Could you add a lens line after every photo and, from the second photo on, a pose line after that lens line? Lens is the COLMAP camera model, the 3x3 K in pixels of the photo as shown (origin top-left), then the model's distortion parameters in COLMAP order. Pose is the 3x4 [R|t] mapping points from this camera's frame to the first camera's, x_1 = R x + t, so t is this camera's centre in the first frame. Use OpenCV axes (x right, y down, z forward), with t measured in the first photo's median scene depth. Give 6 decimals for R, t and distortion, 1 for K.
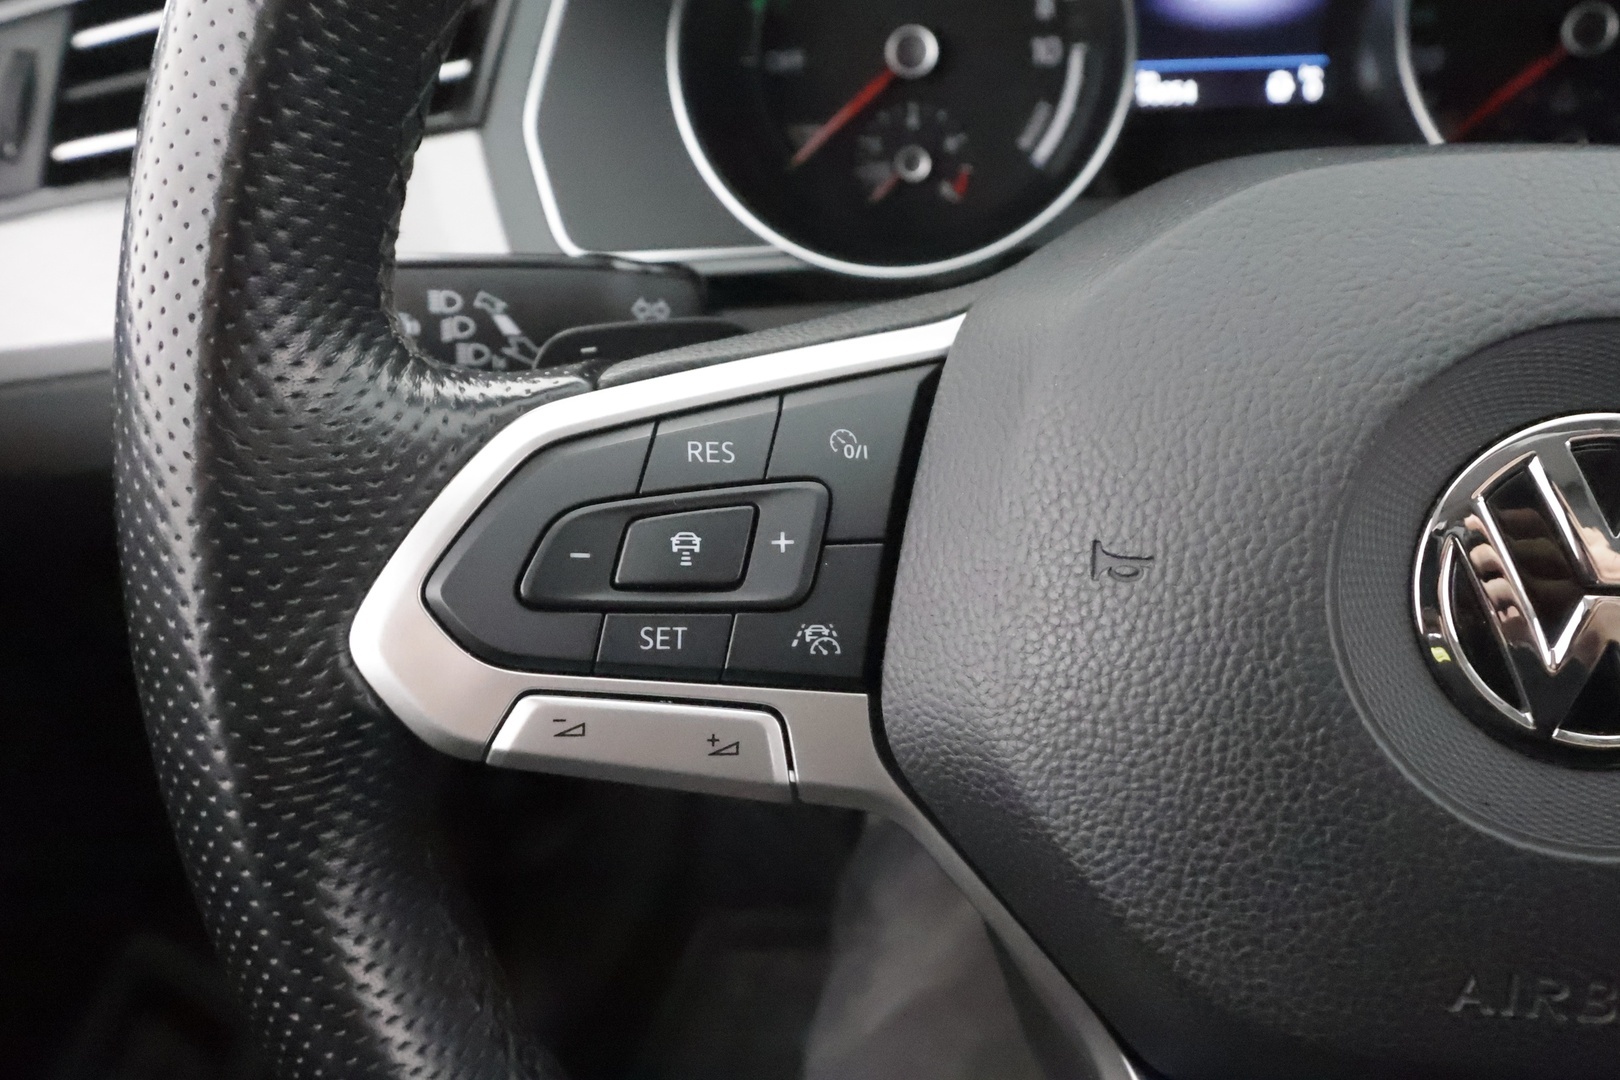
lens RADIAL K [[1394.6, 0, 821.3], [0, 1394.6, 545.2], [0, 0, 1]] dist [0.040479, -0.019870]
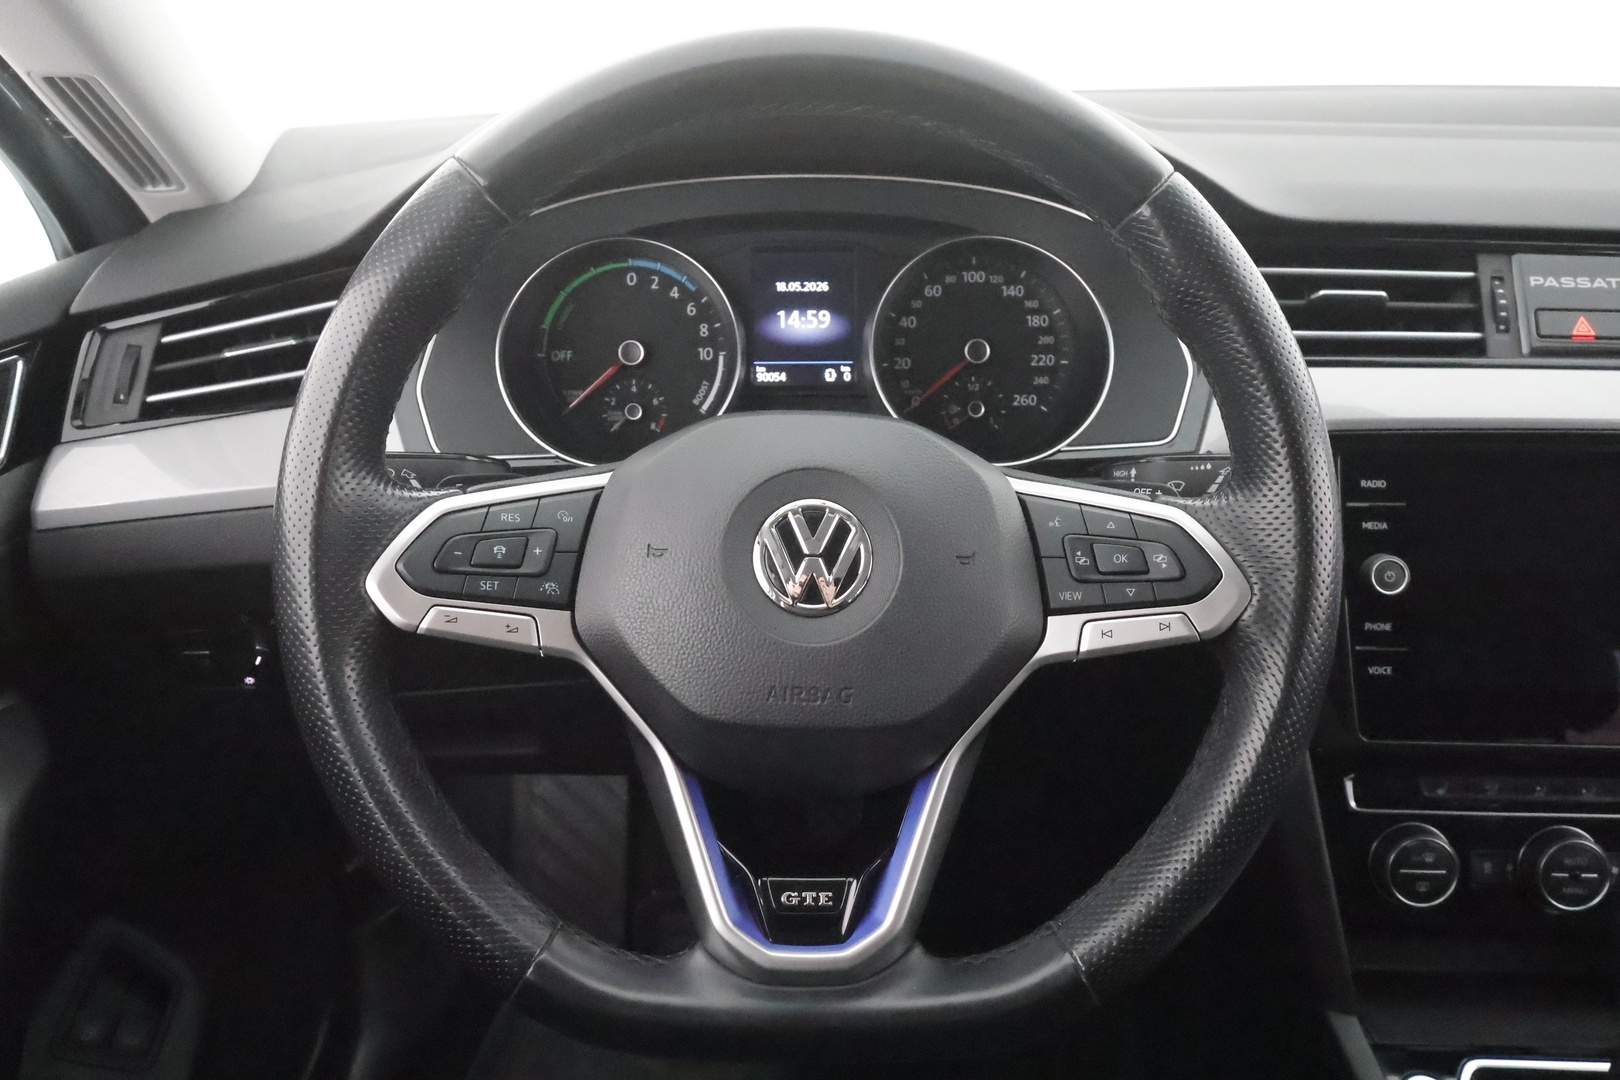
lens RADIAL K [[1341.4, 0, 806.0], [0, 1341.4, 548.0], [0, 0, 1]] dist [0.096367, -0.016303]
pose [[0.992028, 0.005112, 0.125916, 0.153463], [0.015487, 0.986658, -0.162069, 0.406272], [-0.125064, 0.162727, 0.978713, -1.530341]]
